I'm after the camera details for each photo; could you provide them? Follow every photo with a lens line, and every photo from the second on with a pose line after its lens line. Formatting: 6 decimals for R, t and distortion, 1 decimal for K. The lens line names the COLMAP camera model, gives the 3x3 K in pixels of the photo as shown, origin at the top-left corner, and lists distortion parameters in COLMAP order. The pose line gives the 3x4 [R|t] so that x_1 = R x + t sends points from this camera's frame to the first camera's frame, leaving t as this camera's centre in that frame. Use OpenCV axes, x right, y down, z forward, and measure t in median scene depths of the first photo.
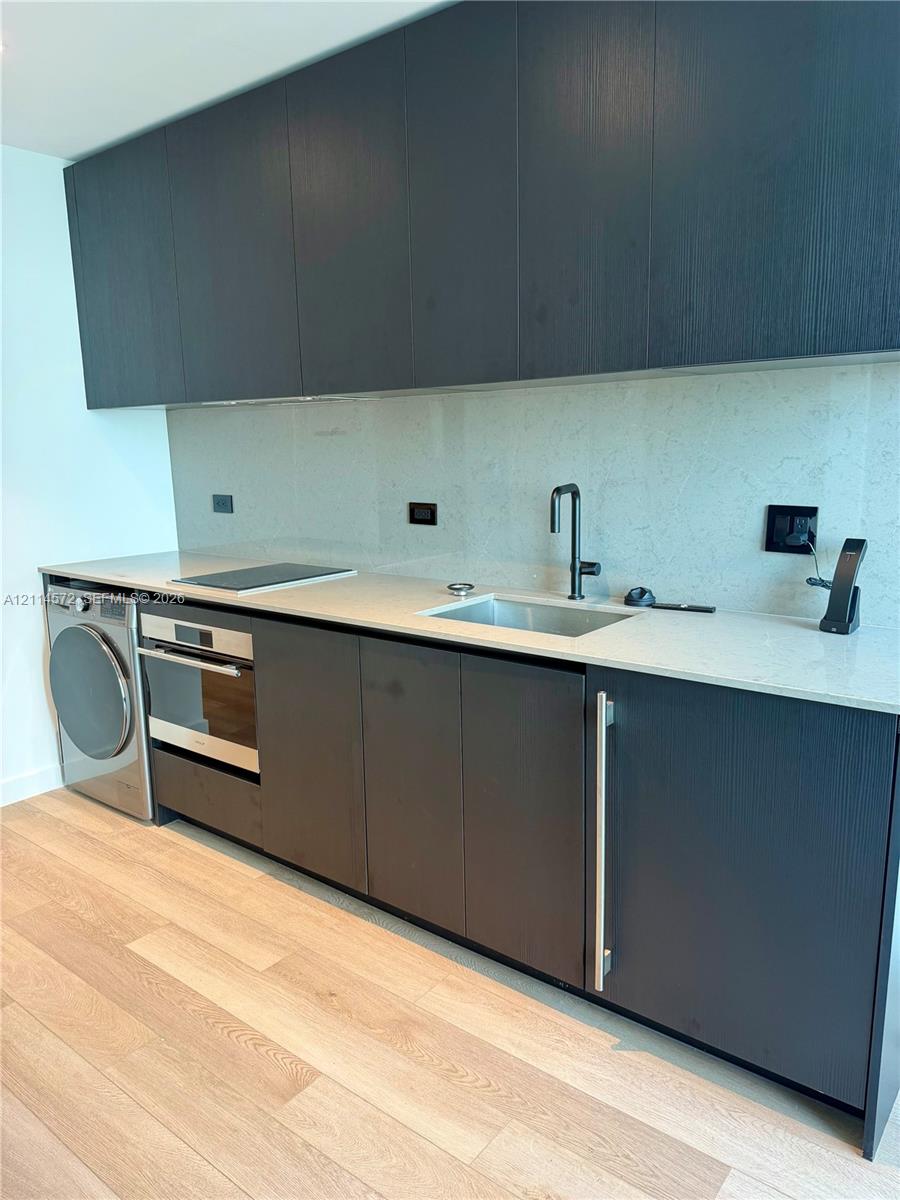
lens RADIAL K [[846.4, 0, 449.0], [0, 846.4, 613.3], [0, 0, 1]] dist [0.089354, -0.000047]
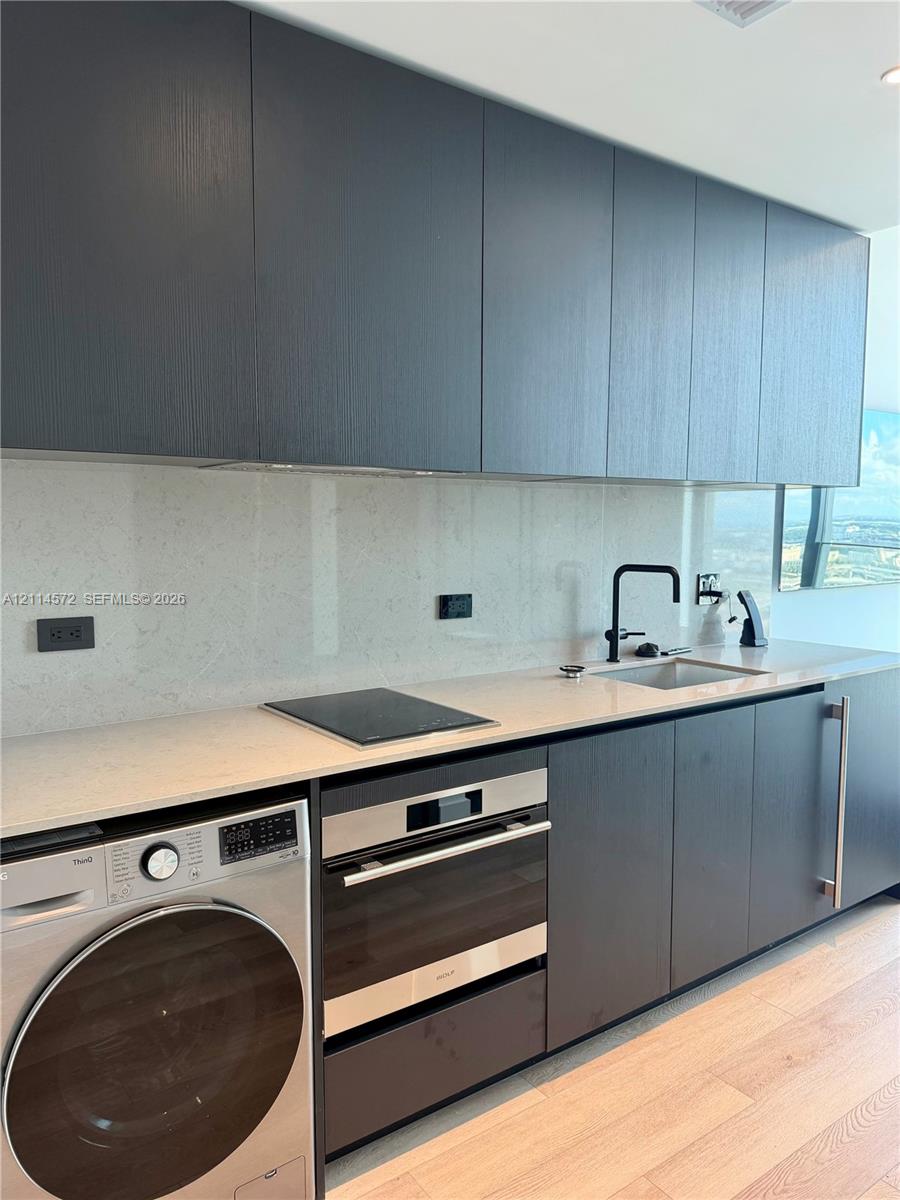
lens RADIAL K [[839.2, 0, 450.0], [0, 839.2, 600.0], [0, 0, 1]] dist [0.007927, 0.001343]
pose [[0.272164, -0.067187, 0.959903, -0.947676], [0.184840, 0.982632, 0.016370, -0.150216], [-0.944331, 0.172973, 0.279856, 0.812502]]
